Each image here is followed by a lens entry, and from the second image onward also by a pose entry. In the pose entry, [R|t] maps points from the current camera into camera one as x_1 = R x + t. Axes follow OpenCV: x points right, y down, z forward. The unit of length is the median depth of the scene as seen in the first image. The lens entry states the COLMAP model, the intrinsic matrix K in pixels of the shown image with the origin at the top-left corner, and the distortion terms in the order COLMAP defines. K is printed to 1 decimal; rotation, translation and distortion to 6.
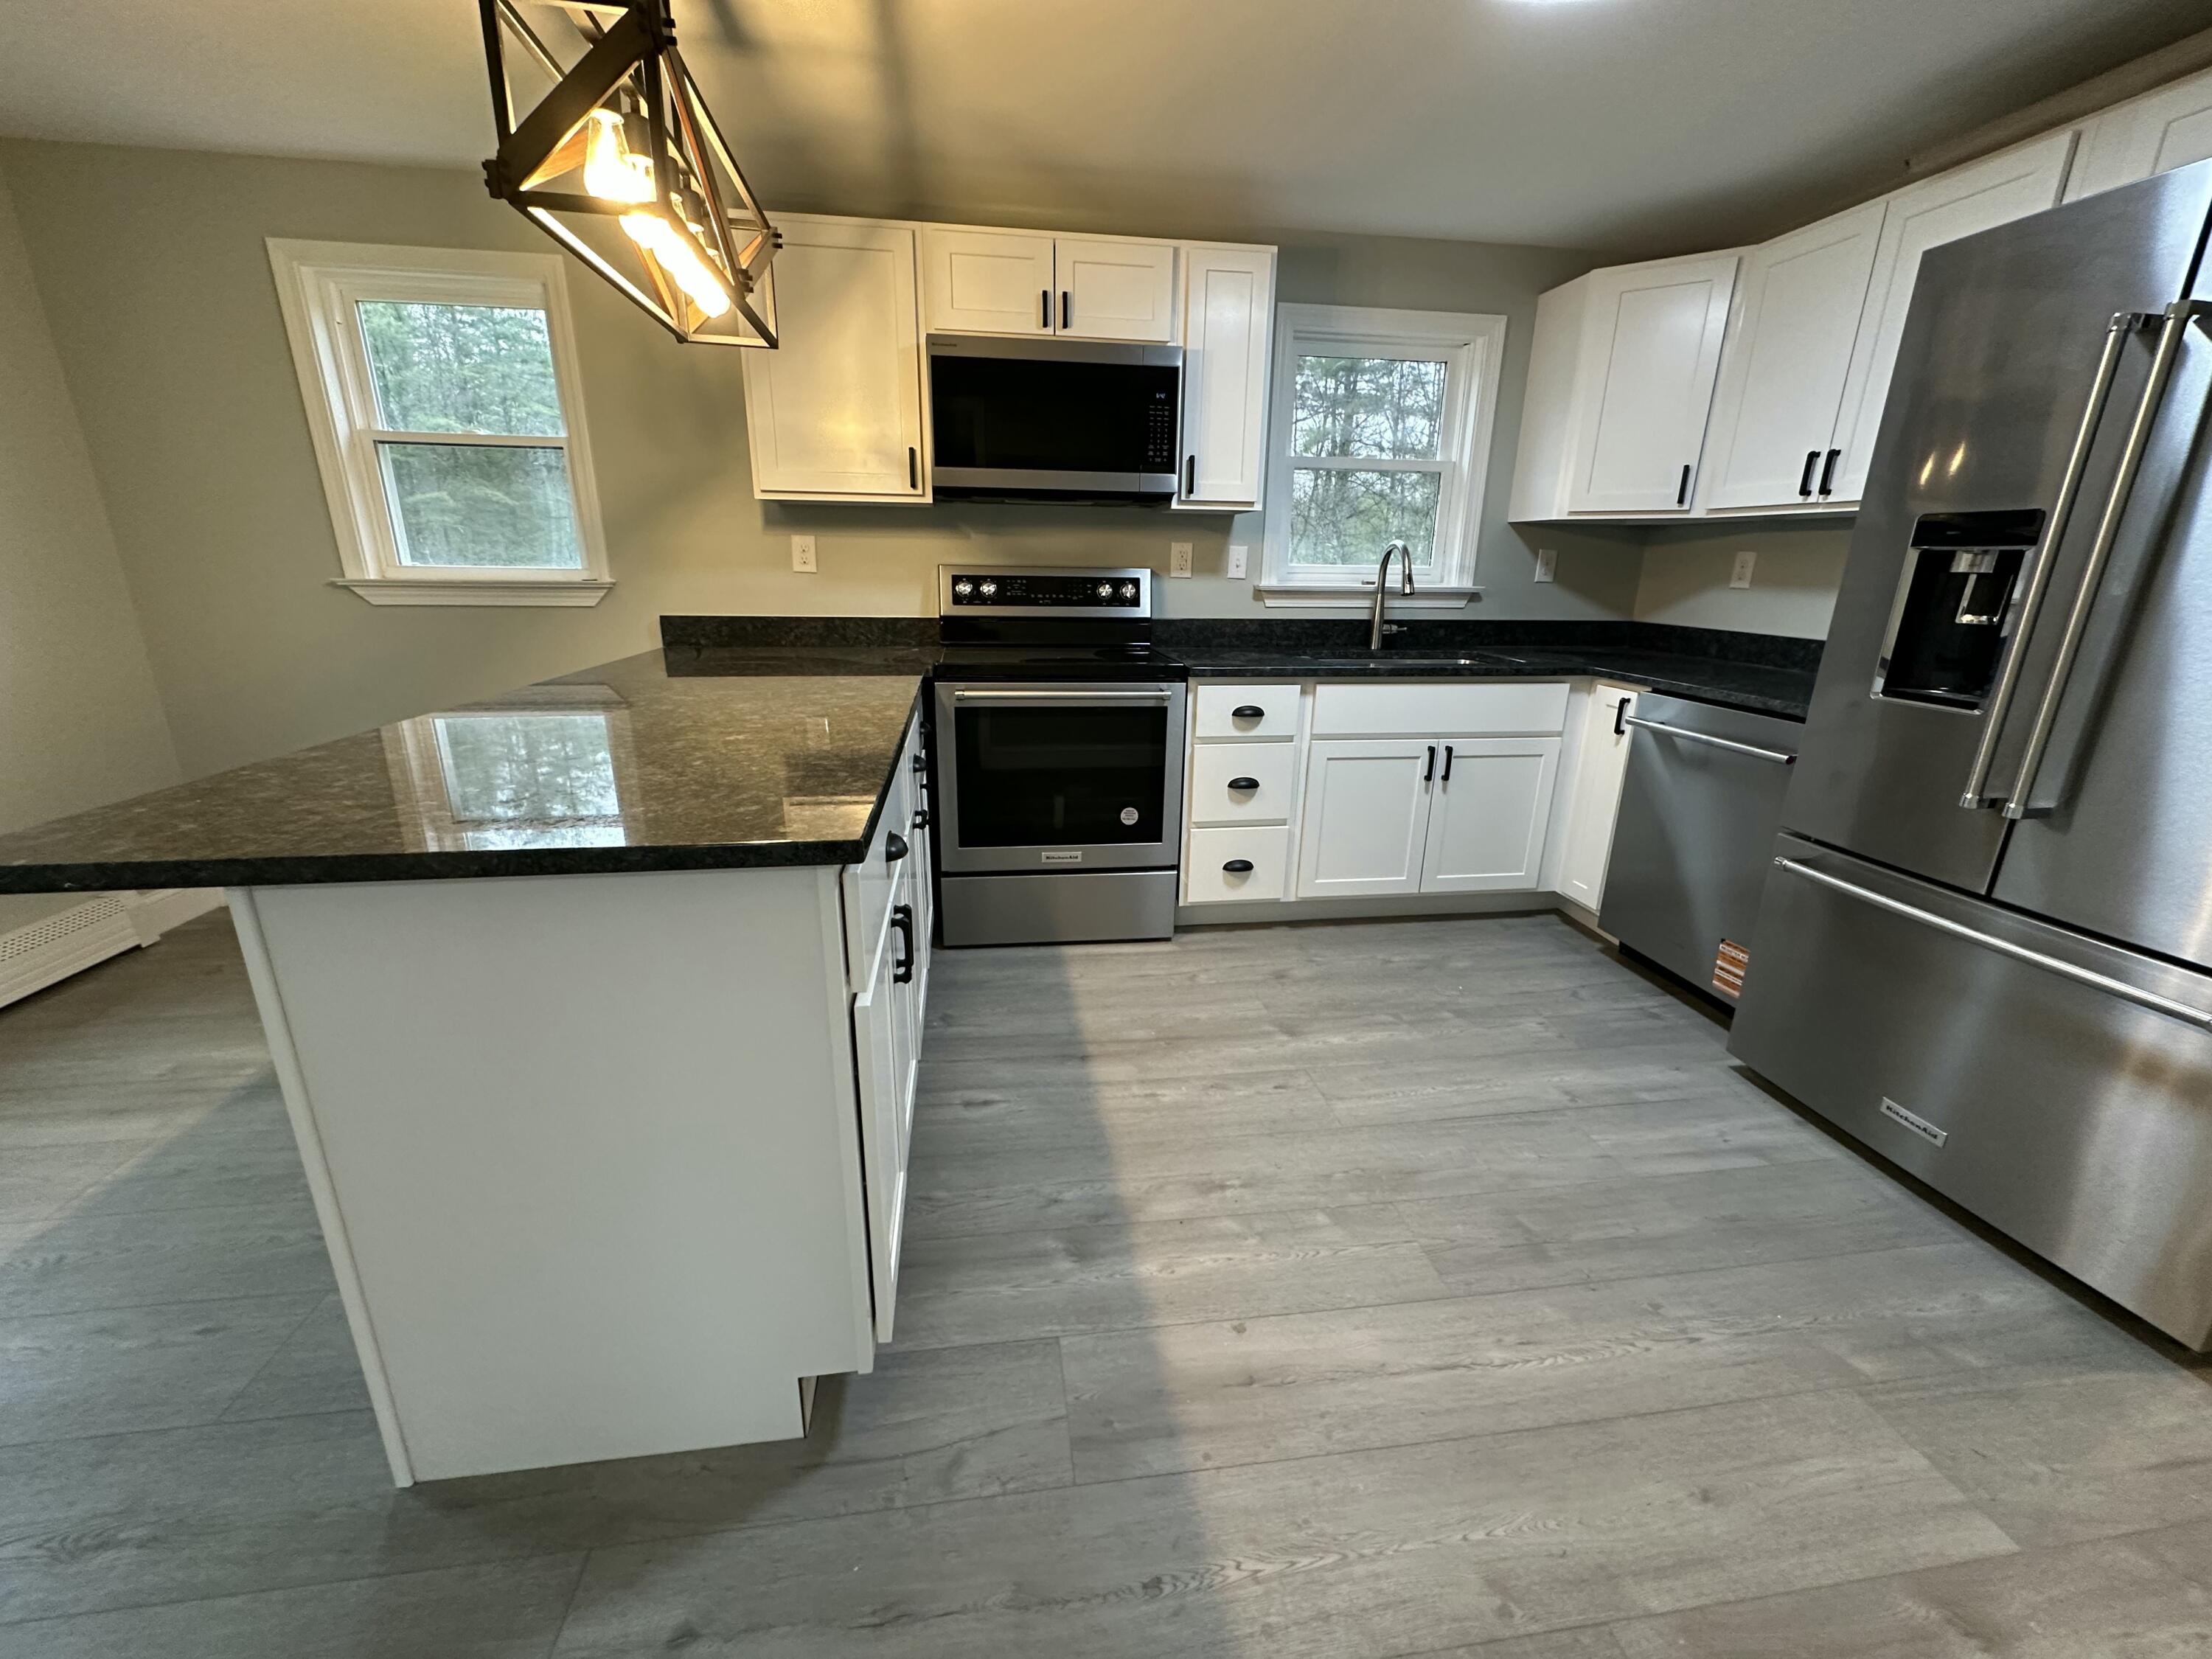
lens RADIAL K [[882.7, 0, 1106.0], [0, 882.7, 829.5], [0, 0, 1]] dist [0.002225, 0.000235]
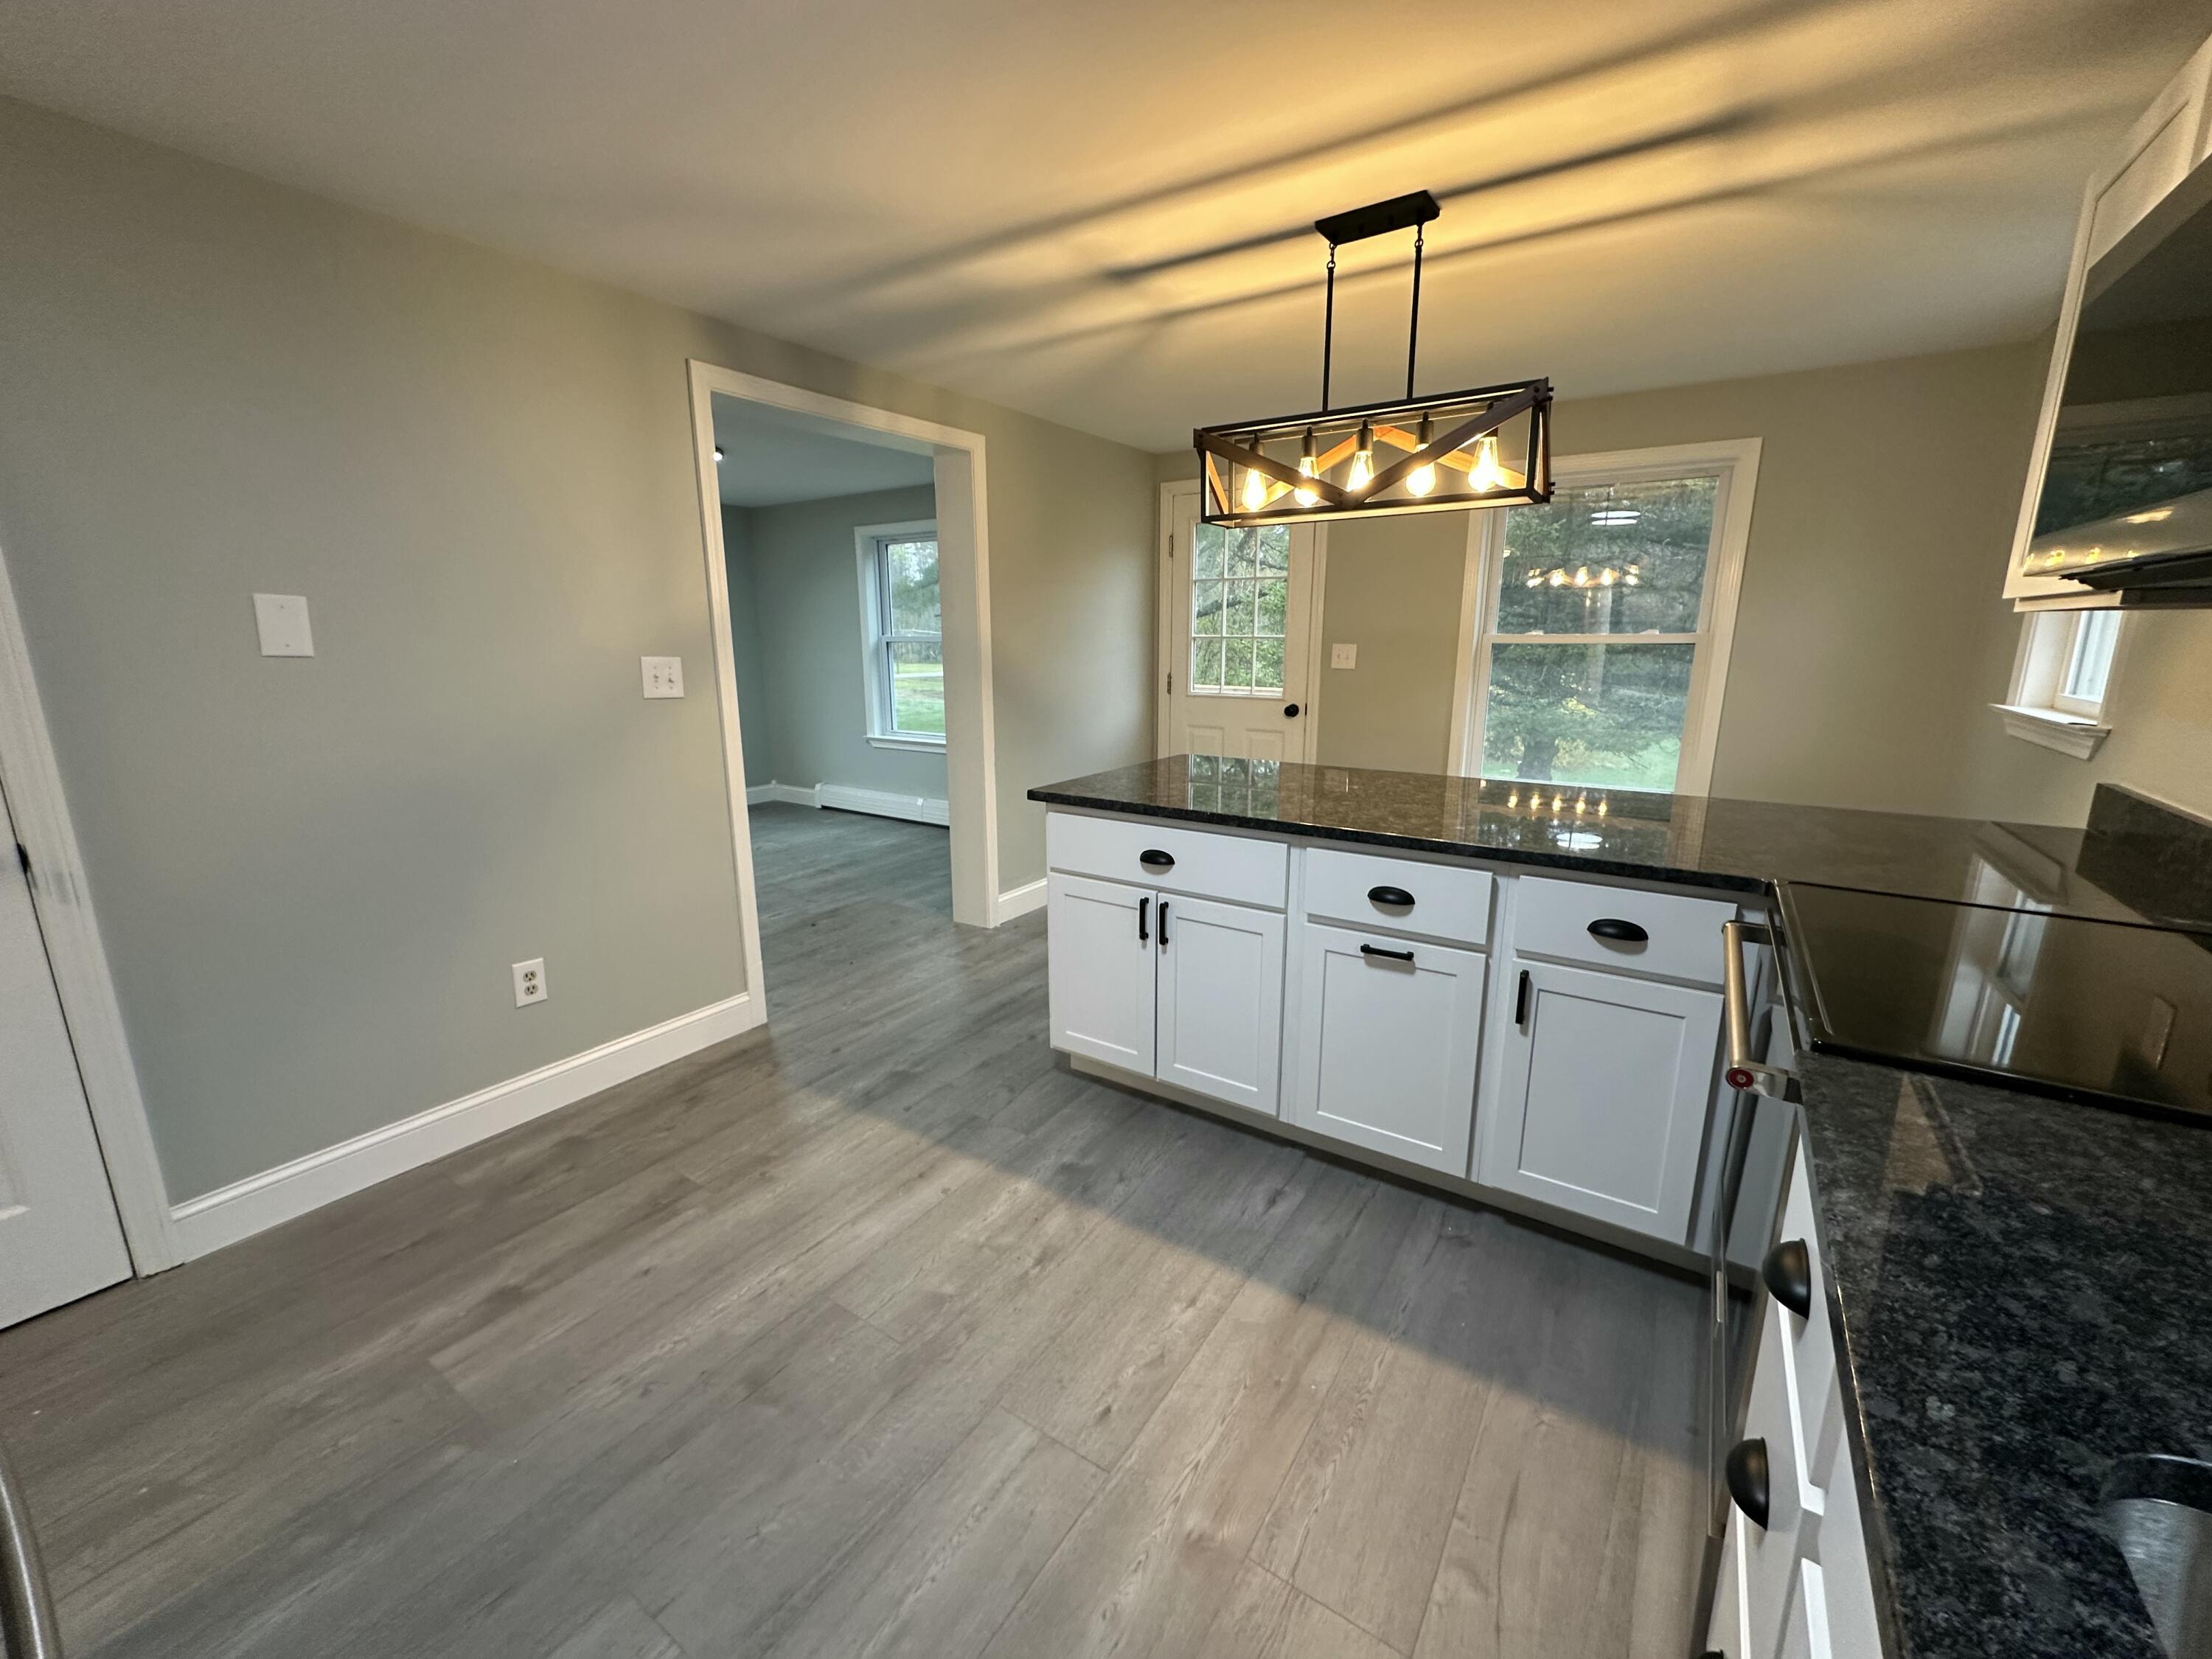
lens RADIAL K [[882.7, 0, 1106.0], [0, 882.7, 829.5], [0, 0, 1]] dist [0.002225, 0.000235]
pose [[-0.672738, 0.143665, -0.725799, 0.812872], [-0.222430, 0.896318, 0.383587, -0.517789], [0.705655, 0.419493, -0.571032, 1.506726]]
